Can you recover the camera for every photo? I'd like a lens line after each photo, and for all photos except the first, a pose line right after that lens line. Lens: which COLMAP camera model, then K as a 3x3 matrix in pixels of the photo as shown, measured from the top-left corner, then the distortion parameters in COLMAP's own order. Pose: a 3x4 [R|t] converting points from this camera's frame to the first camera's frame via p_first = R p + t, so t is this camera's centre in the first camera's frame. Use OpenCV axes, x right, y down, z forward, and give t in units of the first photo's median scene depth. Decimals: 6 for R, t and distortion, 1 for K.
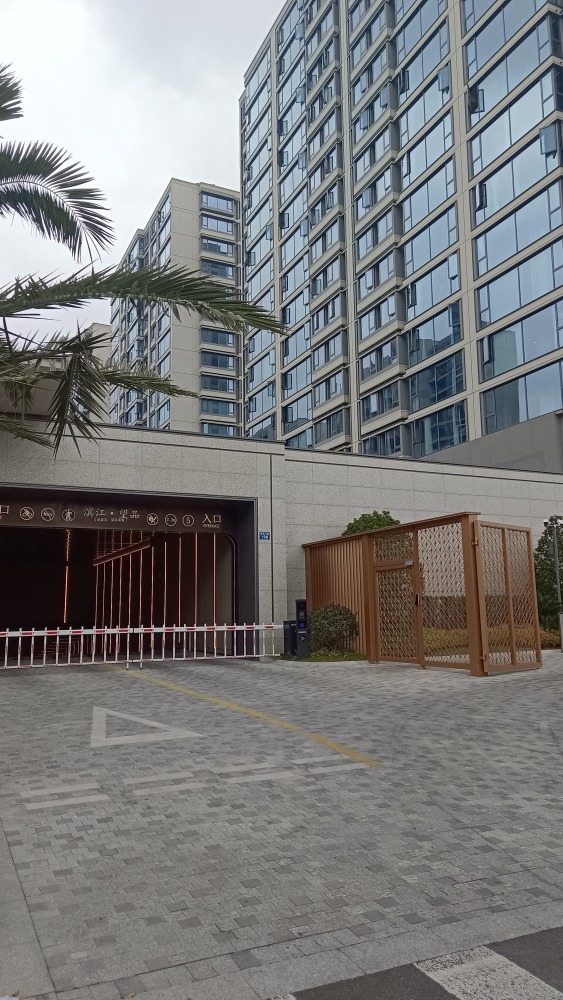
lens RADIAL K [[726.1, 0, 276.3], [0, 726.1, 503.3], [0, 0, 1]] dist [0.071981, -0.060062]
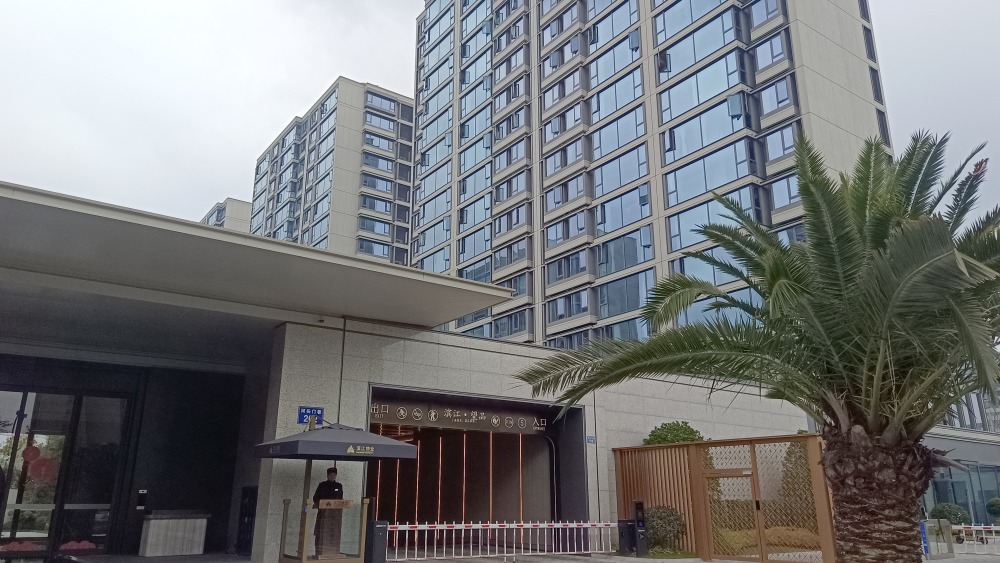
lens RADIAL K [[726.1, 0, 508.6], [0, 726.1, 274.3], [0, 0, 1]] dist [0.071981, -0.060062]
pose [[0.984388, 0.071173, 0.160979, -0.121223], [-0.044783, 0.985776, -0.161988, -0.006997], [-0.170219, 0.152250, 0.973574, -0.042987]]
